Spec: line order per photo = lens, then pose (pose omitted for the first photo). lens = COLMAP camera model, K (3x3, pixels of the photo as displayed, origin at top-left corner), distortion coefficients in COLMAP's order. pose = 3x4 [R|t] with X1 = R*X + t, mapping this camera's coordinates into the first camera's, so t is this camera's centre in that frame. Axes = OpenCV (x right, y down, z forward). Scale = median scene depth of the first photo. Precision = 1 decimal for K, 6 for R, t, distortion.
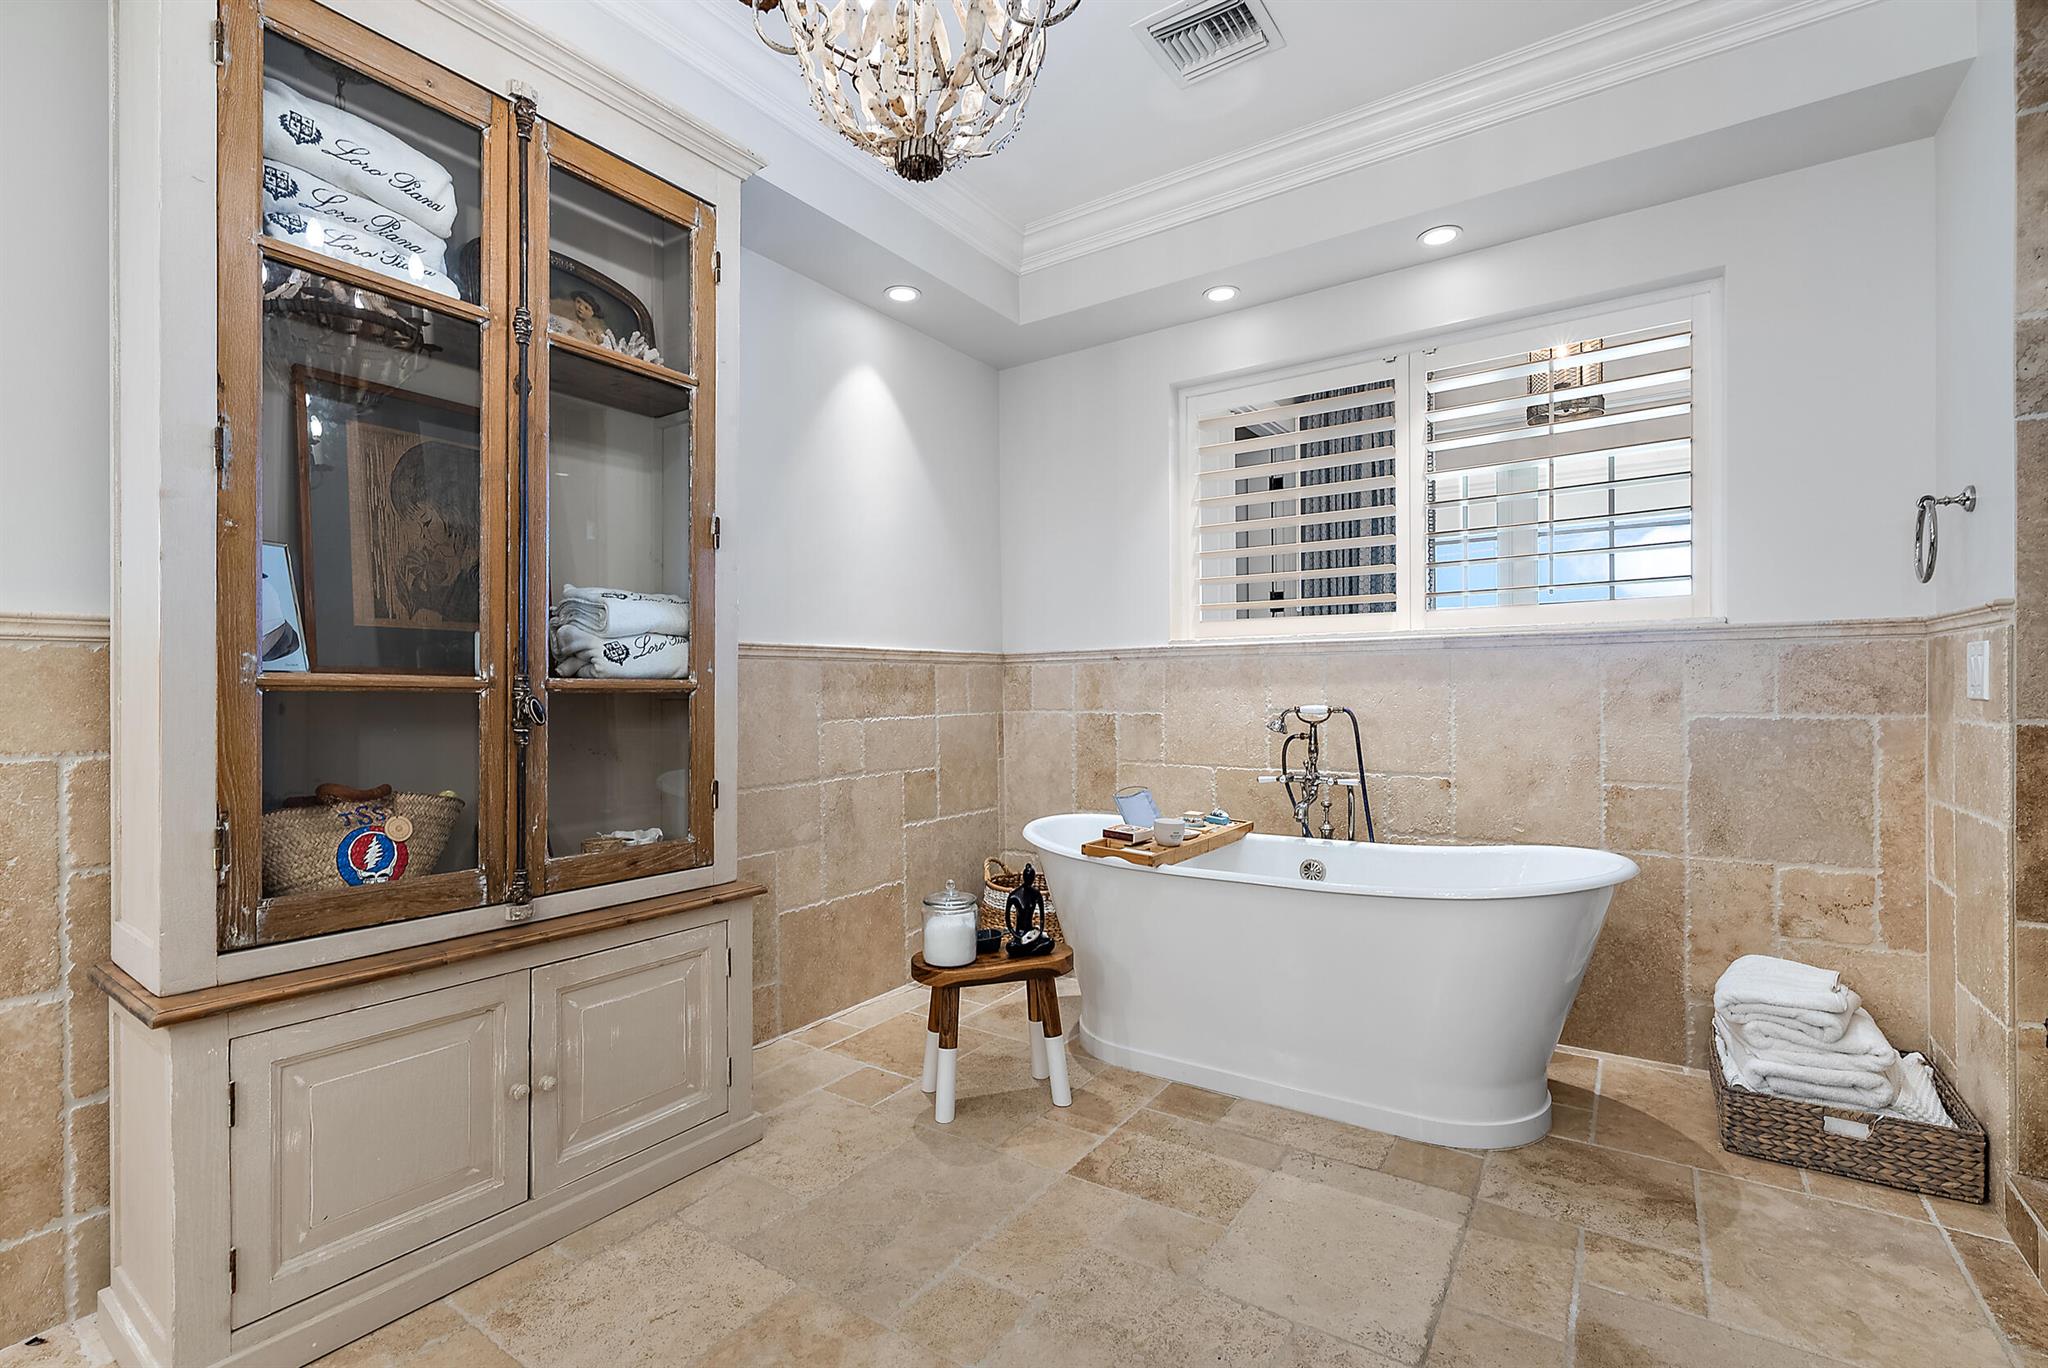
lens RADIAL K [[912.6, 0, 1019.5], [0, 912.6, 692.1], [0, 0, 1]] dist [0.004244, 0.000011]
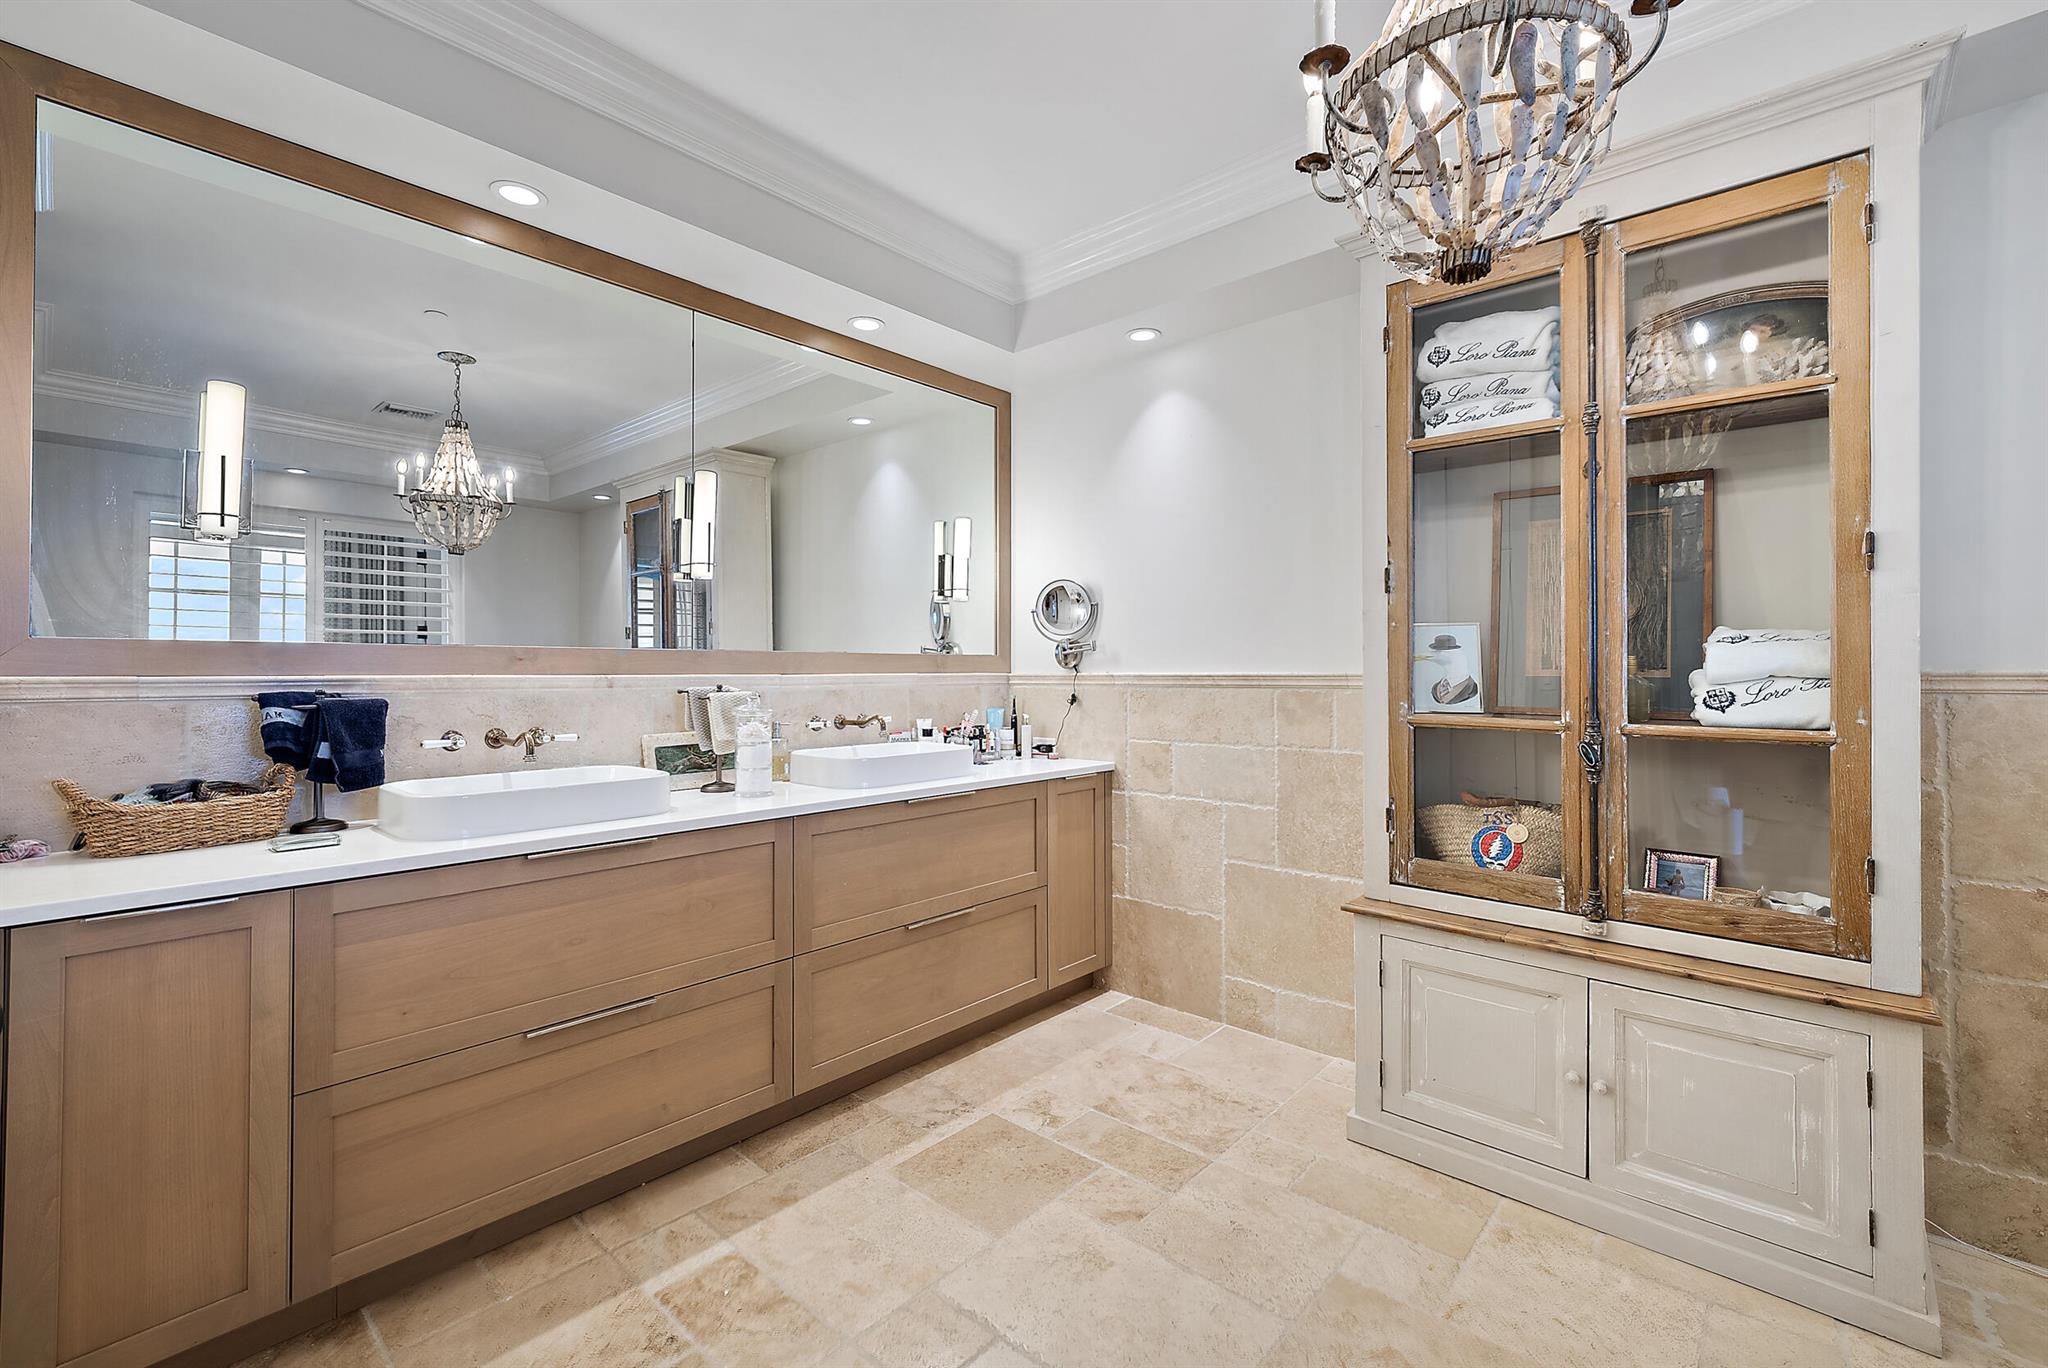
lens RADIAL K [[847.9, 0, 1020.1], [0, 847.9, 673.9], [0, 0, 1]] dist [-0.000560, 0.000030]
pose [[-0.112141, 0.001272, -0.993692, 0.602262], [-0.007280, 0.999971, 0.002102, -0.075898], [0.993666, 0.007470, -0.112128, 0.413715]]
